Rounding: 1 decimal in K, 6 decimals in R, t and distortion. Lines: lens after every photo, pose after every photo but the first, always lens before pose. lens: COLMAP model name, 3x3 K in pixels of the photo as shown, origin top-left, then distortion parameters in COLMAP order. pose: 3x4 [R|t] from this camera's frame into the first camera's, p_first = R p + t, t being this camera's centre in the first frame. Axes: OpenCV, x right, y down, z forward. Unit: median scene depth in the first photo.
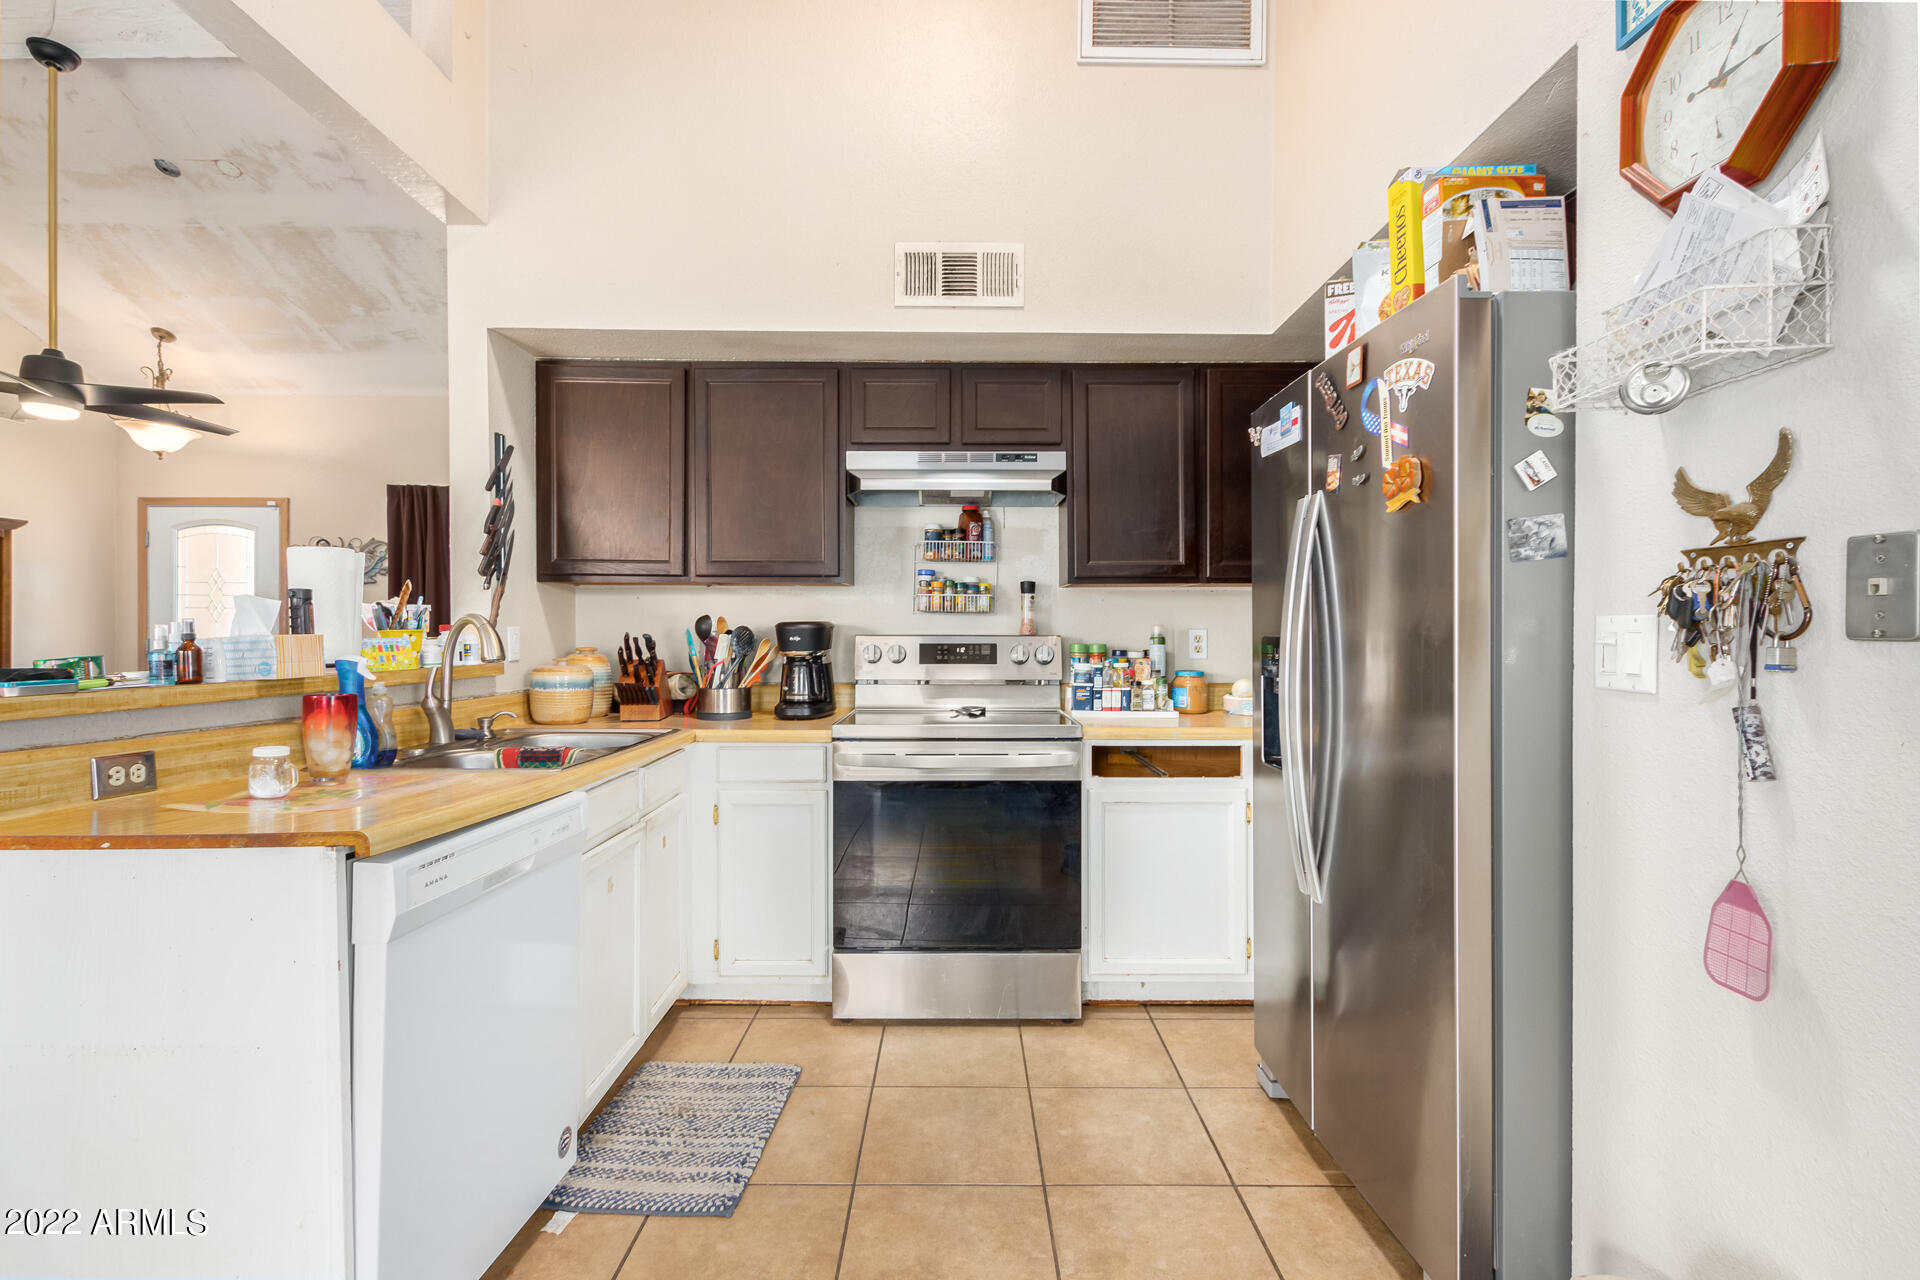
lens RADIAL K [[888.2, 0, 955.3], [0, 888.2, 634.0], [0, 0, 1]] dist [0.004251, -0.000444]
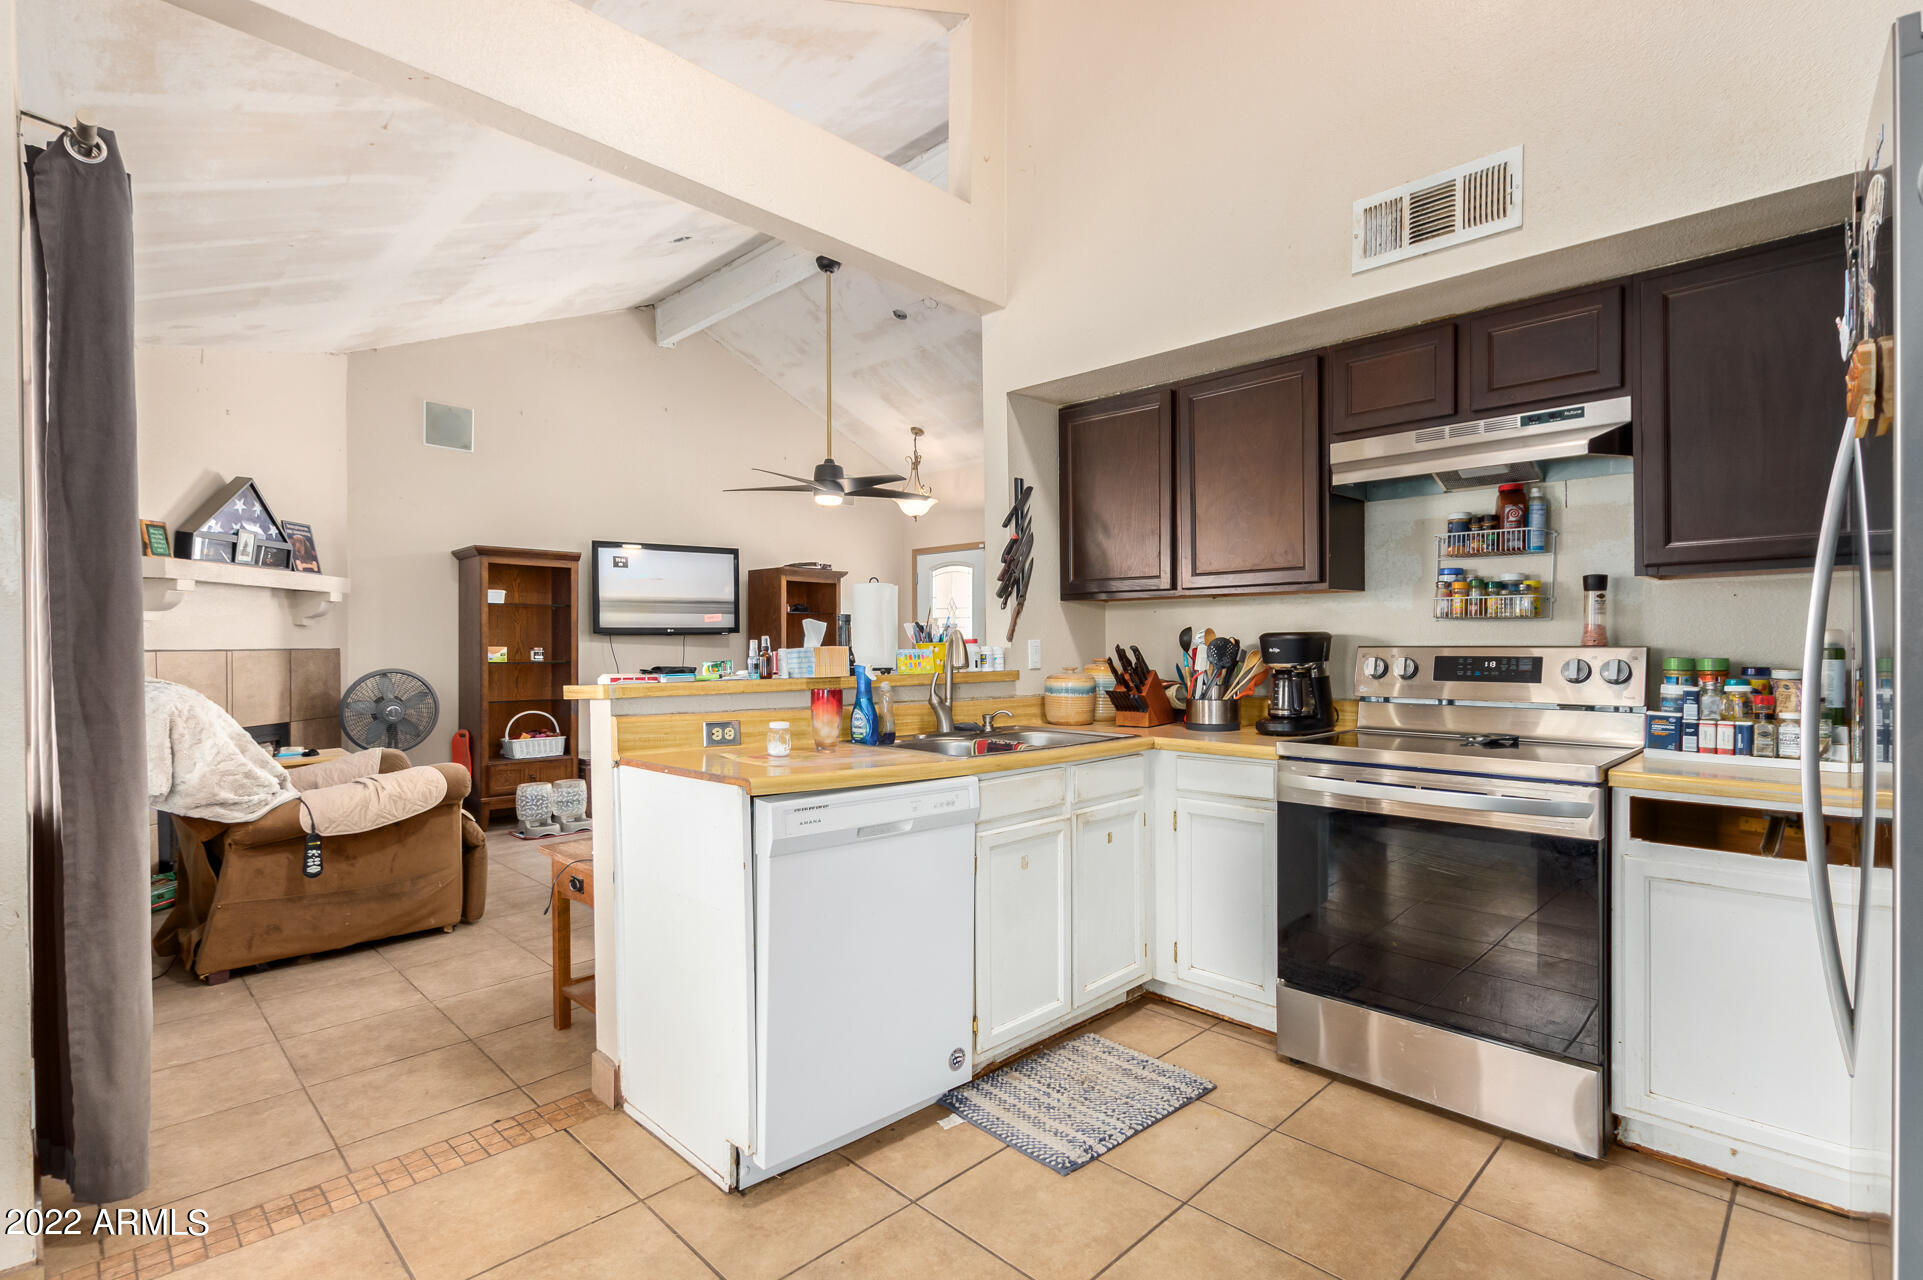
lens RADIAL K [[889.6, 0, 923.3], [0, 889.6, 654.5], [0, 0, 1]] dist [0.004251, -0.000444]
pose [[0.704507, 0.004261, -0.709684, 0.235463], [0.002331, 0.999963, 0.008318, 0.001105], [0.709693, -0.007515, 0.704471, 0.062820]]
